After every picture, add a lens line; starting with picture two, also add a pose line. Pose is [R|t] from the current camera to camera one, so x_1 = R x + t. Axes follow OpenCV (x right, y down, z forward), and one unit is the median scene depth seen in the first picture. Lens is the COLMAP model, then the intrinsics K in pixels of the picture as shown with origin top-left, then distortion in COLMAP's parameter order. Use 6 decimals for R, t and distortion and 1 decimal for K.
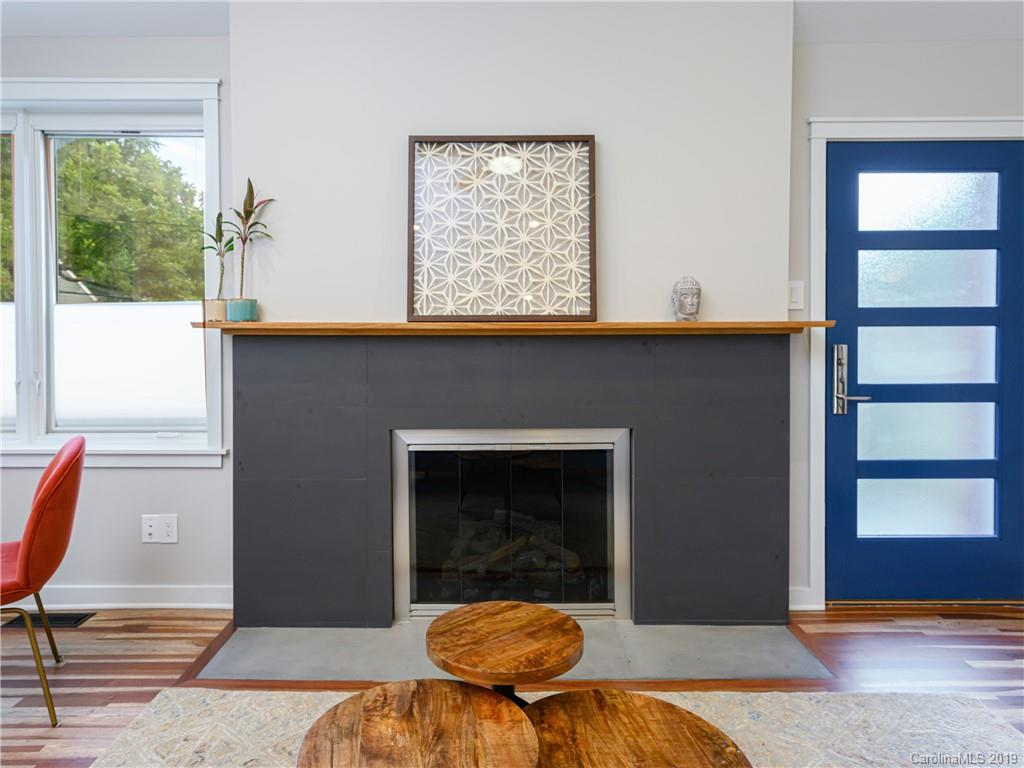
lens RADIAL K [[684.1, 0, 497.0], [0, 684.1, 341.3], [0, 0, 1]] dist [0.002855, 0.009943]
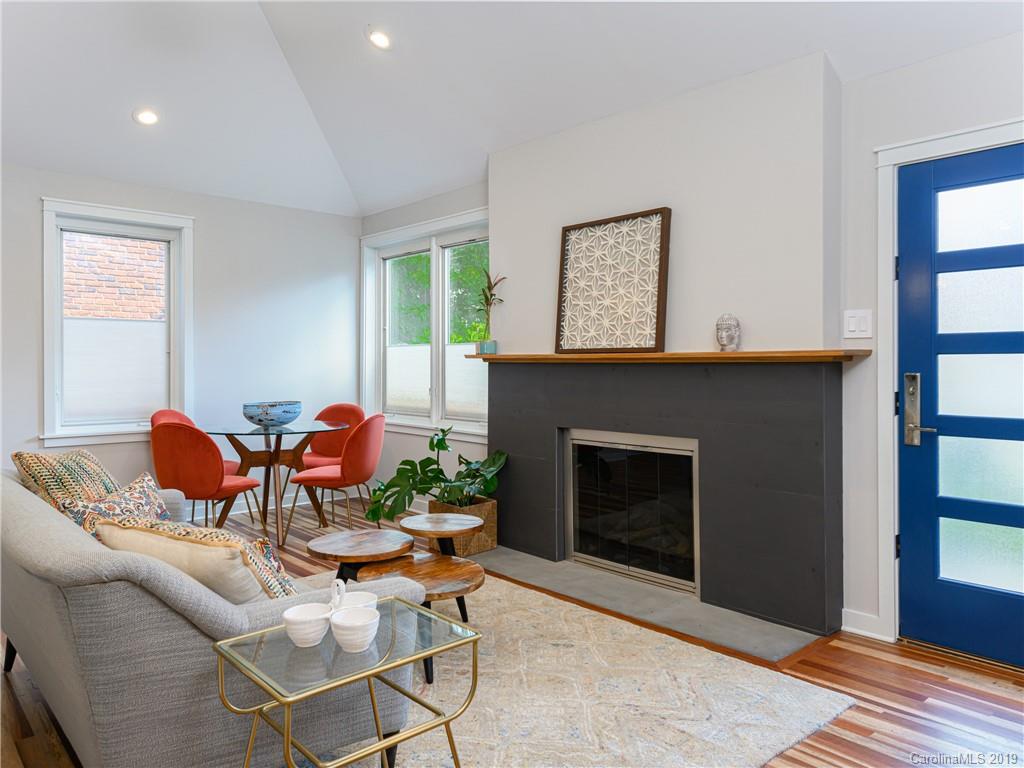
lens RADIAL K [[723.0, 0, 507.9], [0, 723.0, 367.5], [0, 0, 1]] dist [0.042451, -0.006909]
pose [[0.671820, 0.006426, -0.740686, 0.930834], [-0.010985, 0.999939, -0.001288, 0.004488], [0.740633, 0.009001, 0.671850, -0.125414]]
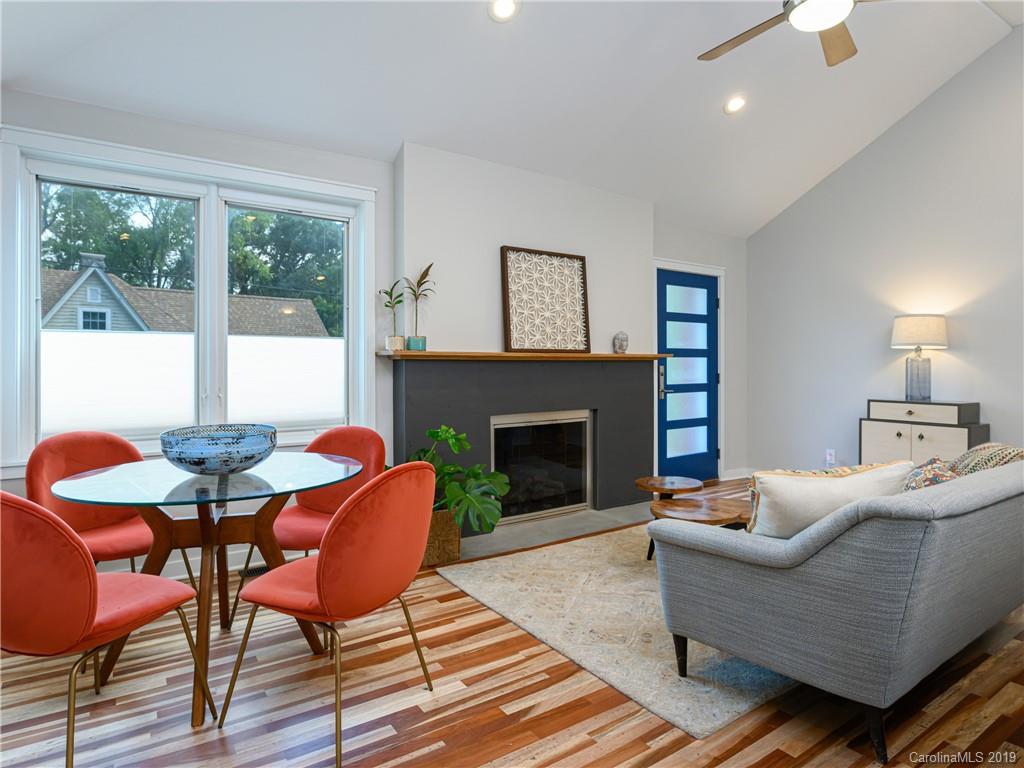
lens RADIAL K [[592.5, 0, 515.5], [0, 592.5, 363.1], [0, 0, 1]] dist [-0.006768, -0.001255]
pose [[0.820828, 0.002434, 0.571171, -0.949031], [0.007273, 0.999865, -0.014714, 0.021204], [-0.571130, 0.016231, 0.820699, -0.243668]]
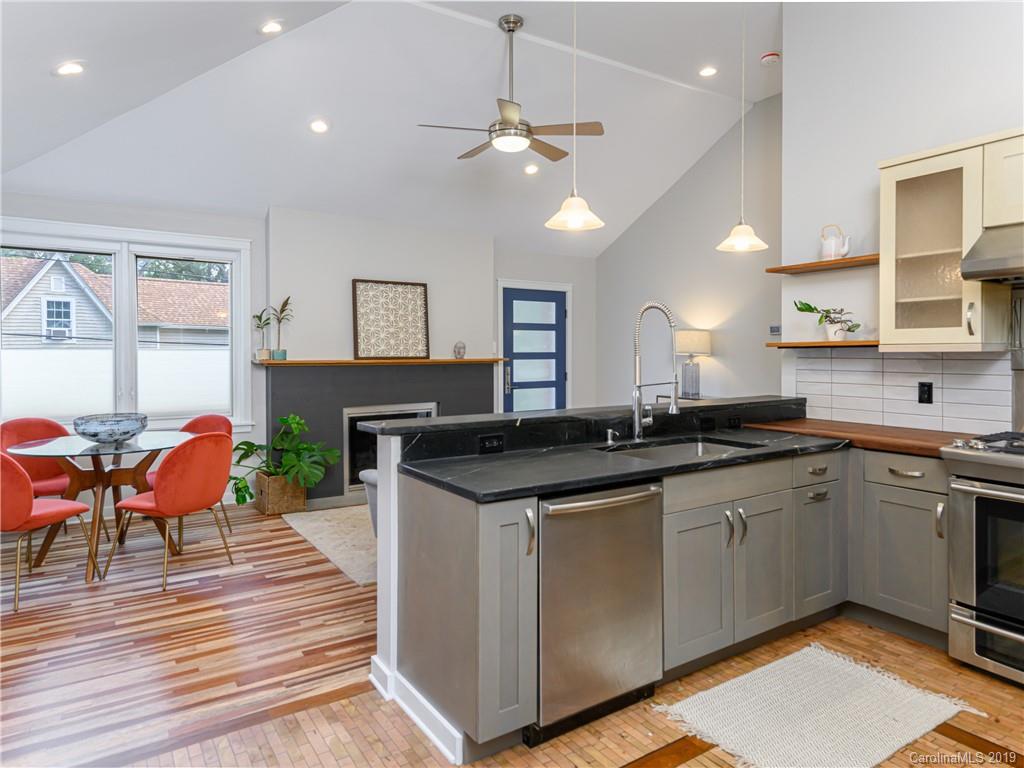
lens RADIAL K [[648.6, 0, 502.9], [0, 648.6, 359.1], [0, 0, 1]] dist [0.041625, -0.002646]
pose [[0.840030, -0.005852, 0.542508, -0.880521], [0.005194, 0.999983, 0.002745, -0.032776], [-0.542514, 0.000512, 0.840046, -1.090448]]
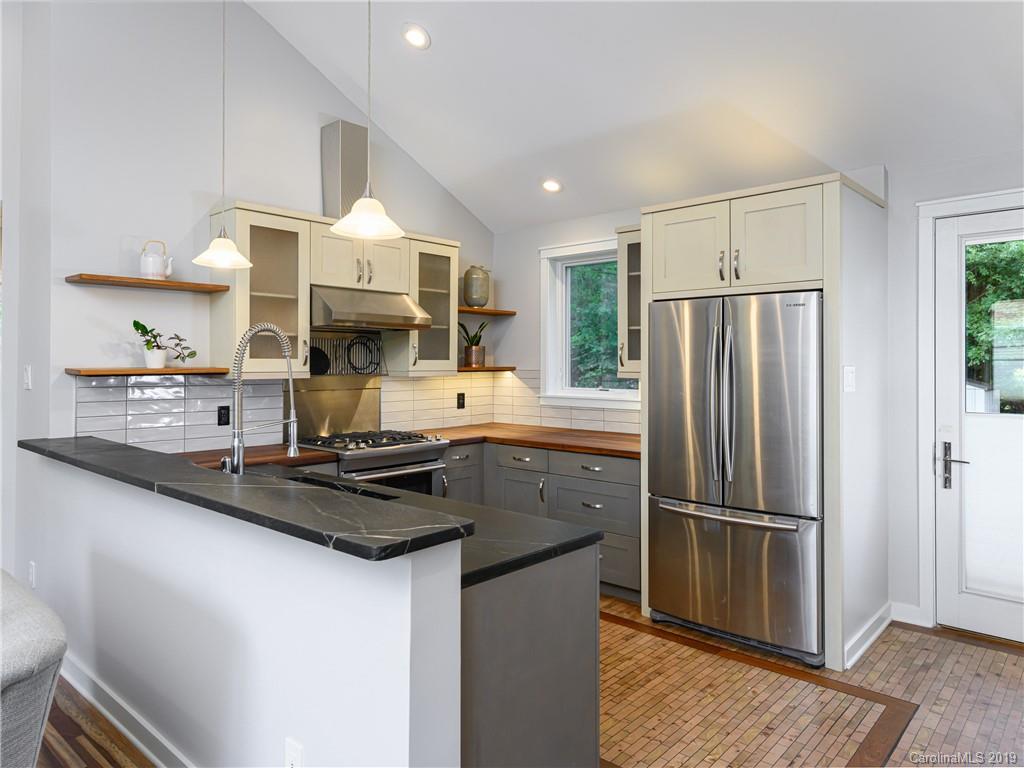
lens RADIAL K [[687.7, 0, 507.8], [0, 687.7, 356.8], [0, 0, 1]] dist [0.001197, 0.012915]
pose [[-0.743661, 0.008672, 0.668500, -0.935734], [0.005584, 0.999962, -0.006759, -0.070521], [-0.668533, -0.001294, -0.743681, 0.171895]]
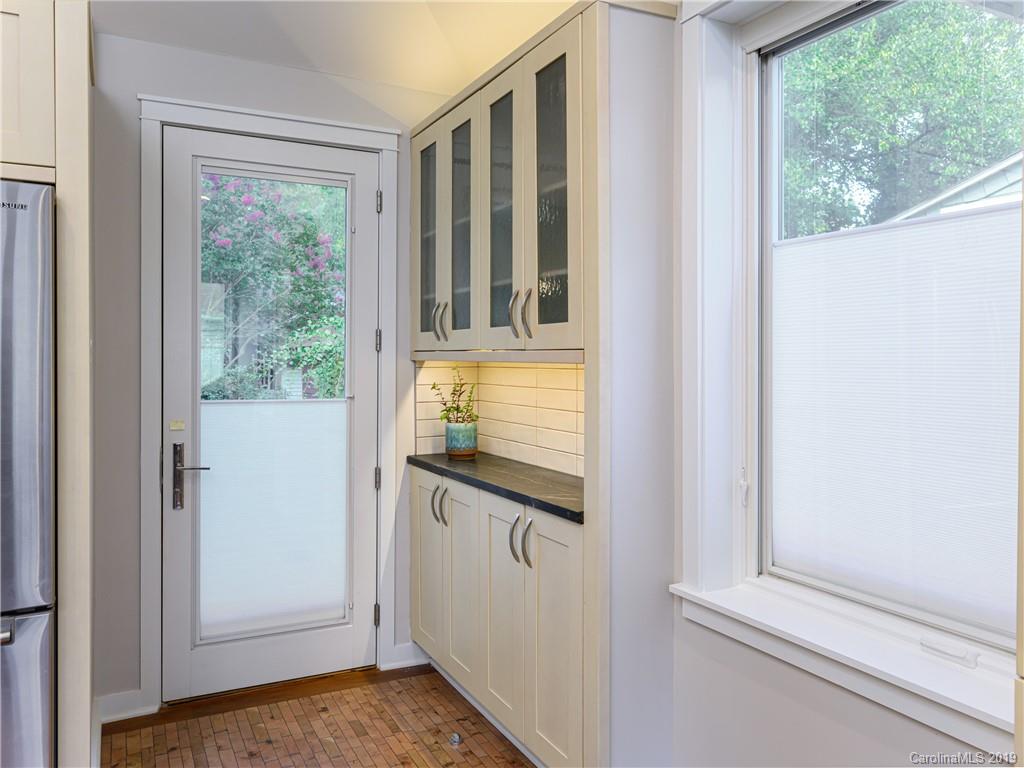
lens RADIAL K [[787.7, 0, 519.3], [0, 787.7, 365.0], [0, 0, 1]] dist [-0.003840, -0.002824]
pose [[-0.882412, 0.002937, -0.470468, -0.601935], [-0.004190, 0.999892, 0.014102, -0.037218], [0.470459, 0.014415, -0.882304, -0.191426]]
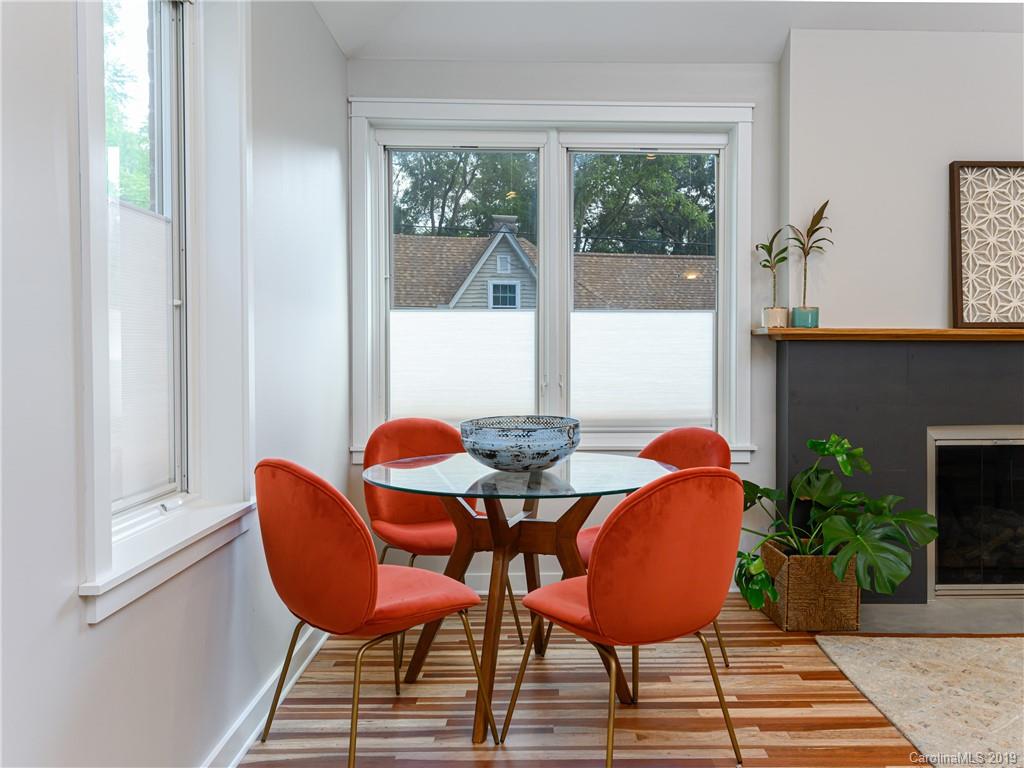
lens RADIAL K [[870.9, 0, 574.5], [0, 870.9, 369.4], [0, 0, 1]] dist [0.025222, 0.011195]
pose [[0.998616, 0.001831, 0.052556, -0.807419], [-0.002388, 0.999942, 0.010529, 0.024898], [-0.052534, -0.010640, 0.998562, -0.388999]]
